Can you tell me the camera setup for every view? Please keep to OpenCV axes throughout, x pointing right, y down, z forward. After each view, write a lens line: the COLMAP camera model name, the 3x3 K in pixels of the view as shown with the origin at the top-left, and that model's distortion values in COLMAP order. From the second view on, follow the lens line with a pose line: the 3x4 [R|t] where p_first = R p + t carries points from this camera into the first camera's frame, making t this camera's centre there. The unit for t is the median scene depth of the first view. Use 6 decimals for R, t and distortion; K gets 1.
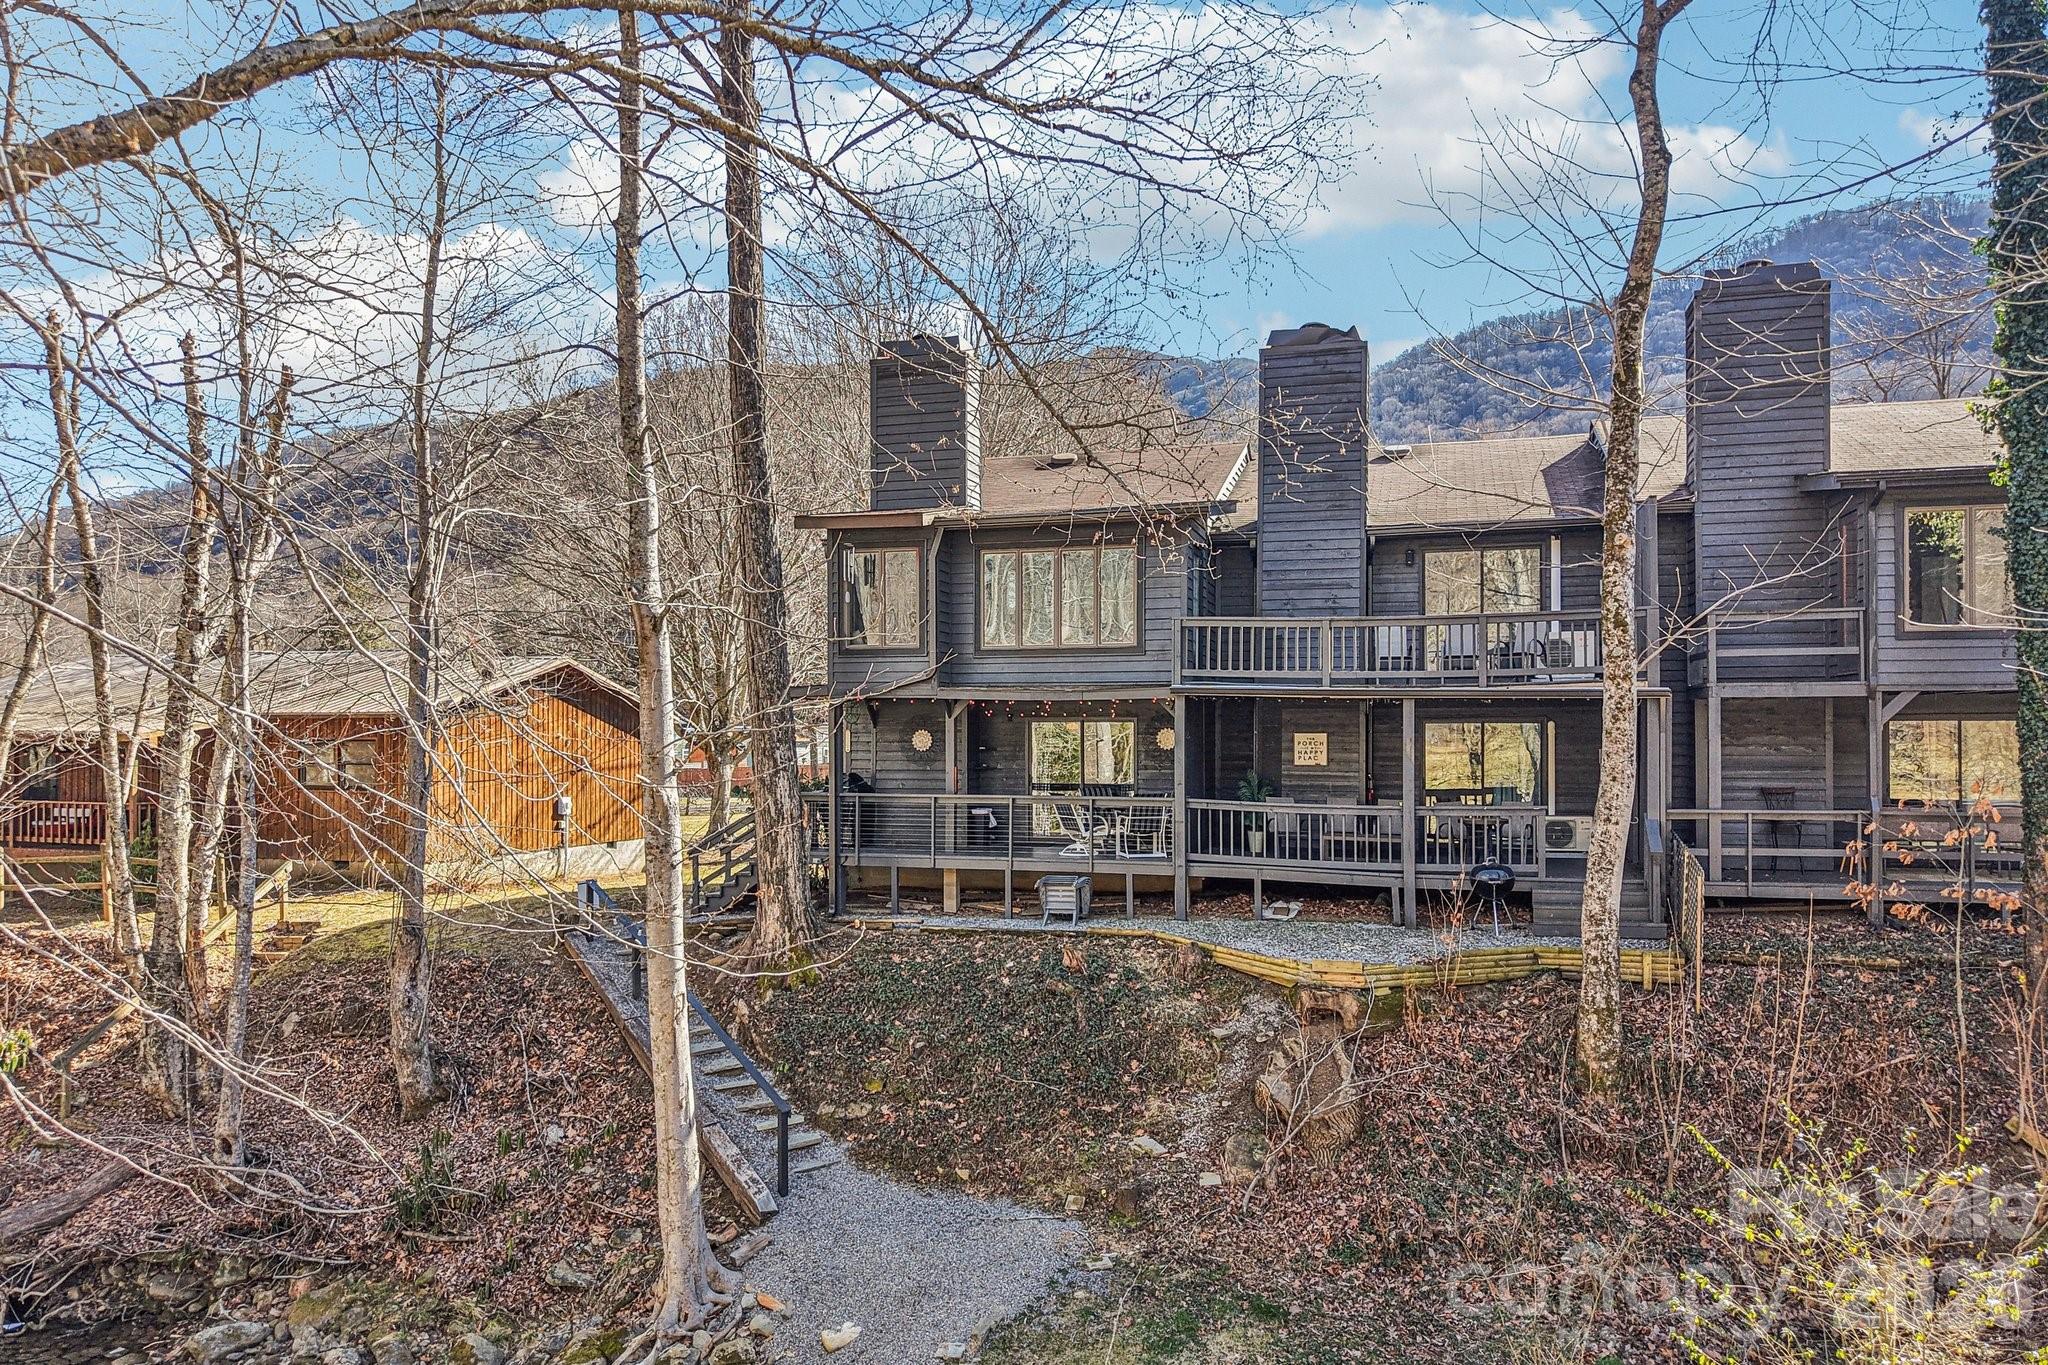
lens RADIAL K [[1490.5, 0, 1082.2], [0, 1490.5, 681.6], [0, 0, 1]] dist [0.040374, -0.025513]
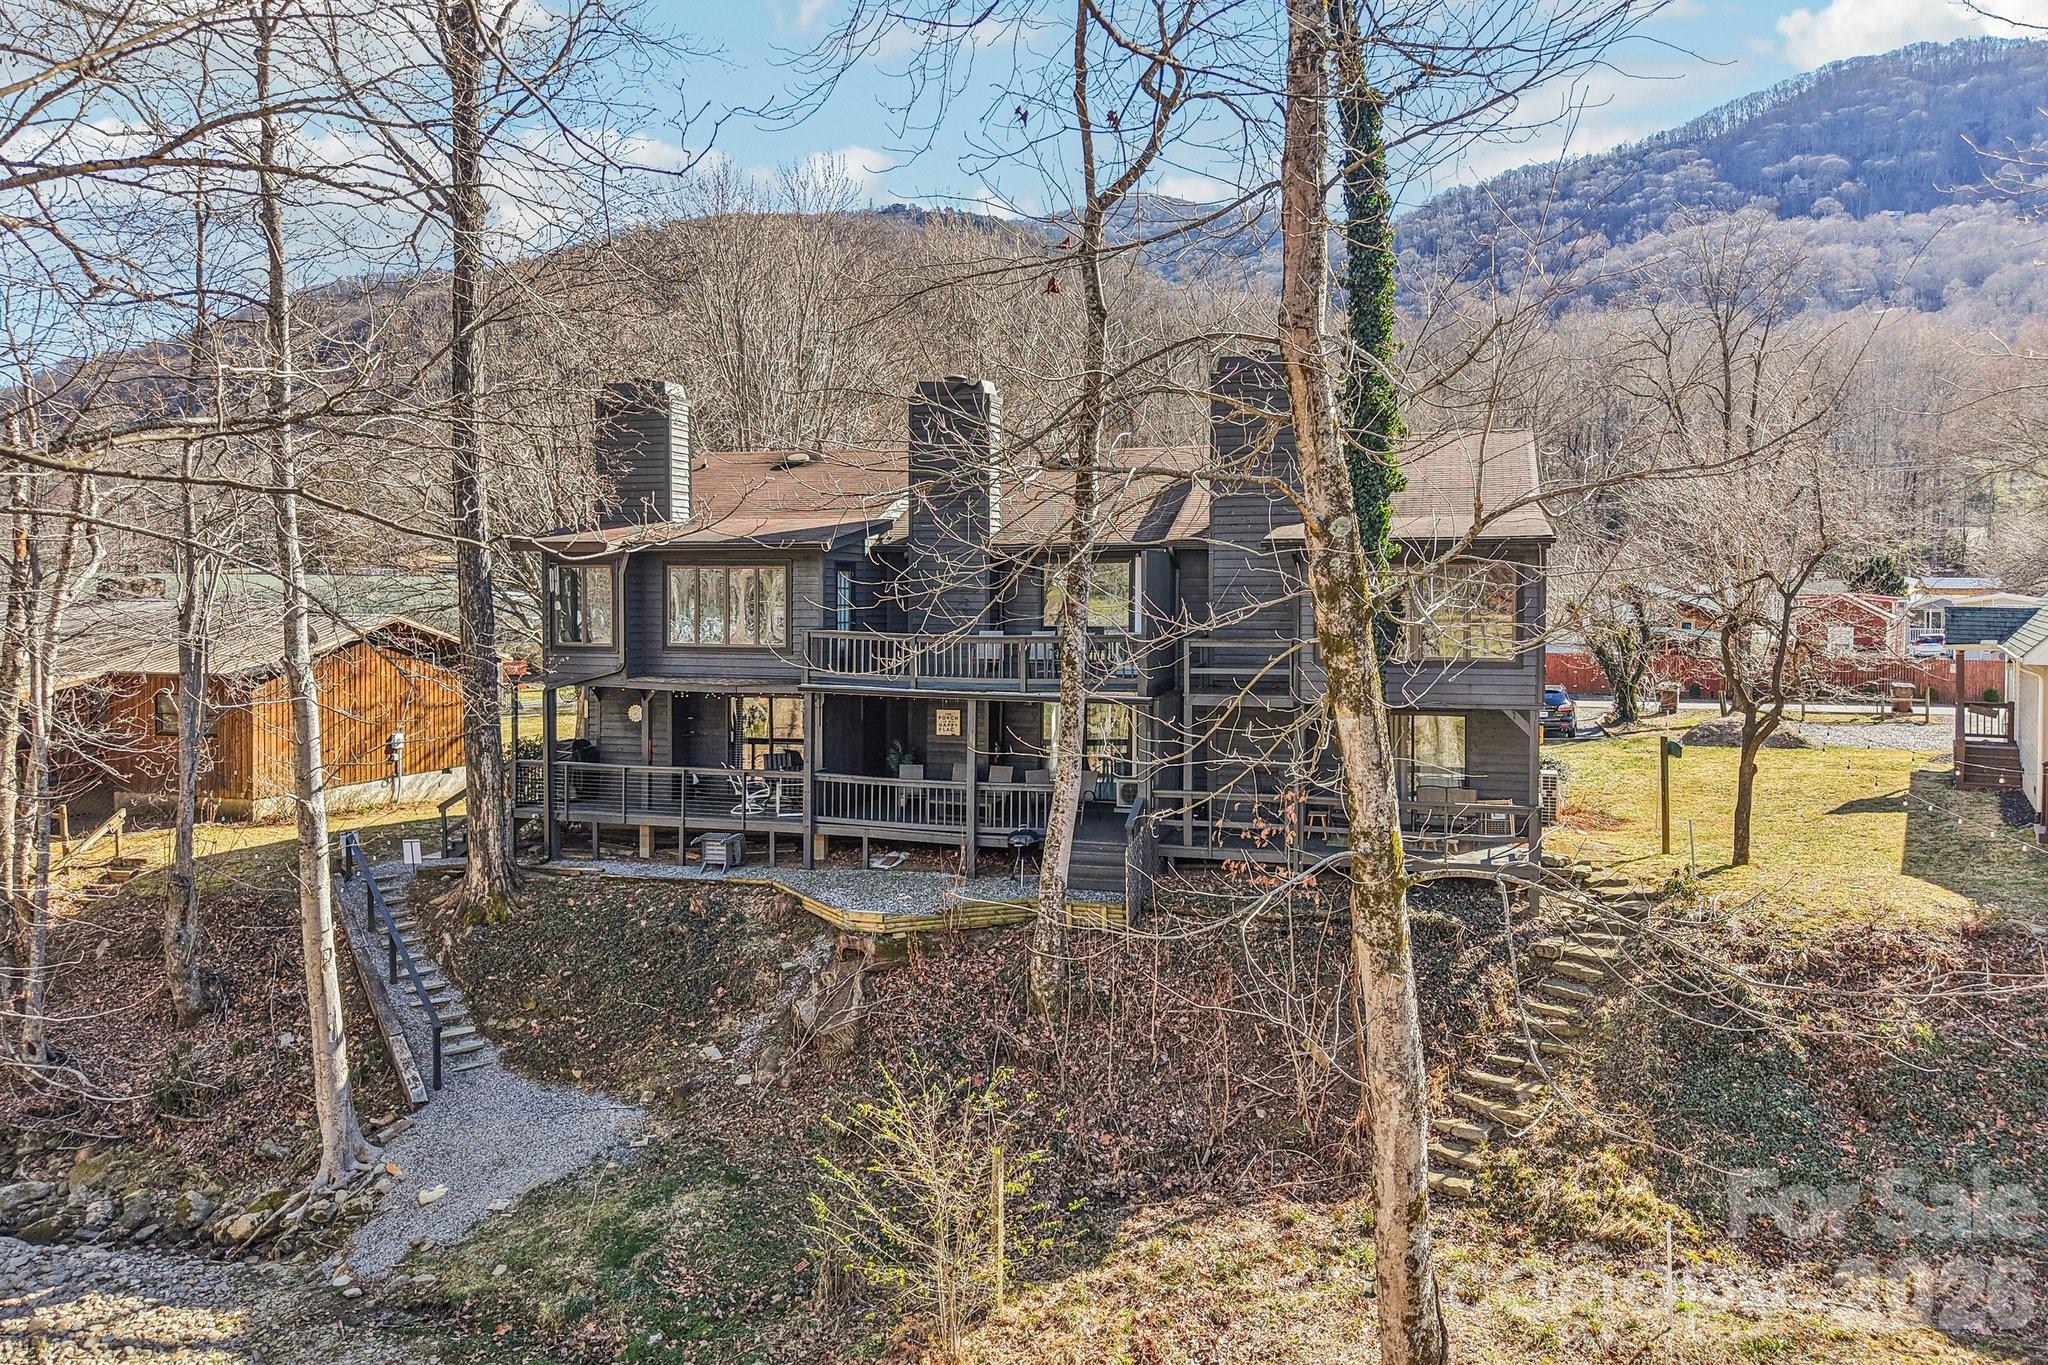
lens RADIAL K [[1462.0, 0, 1075.3], [0, 1462.0, 584.1], [0, 0, 1]] dist [-0.007663, 0.010368]
pose [[0.999914, 0.003040, 0.012766, 0.324807], [-0.003316, 0.999760, 0.021662, -0.127922], [-0.012697, -0.021703, 0.999684, -0.276806]]
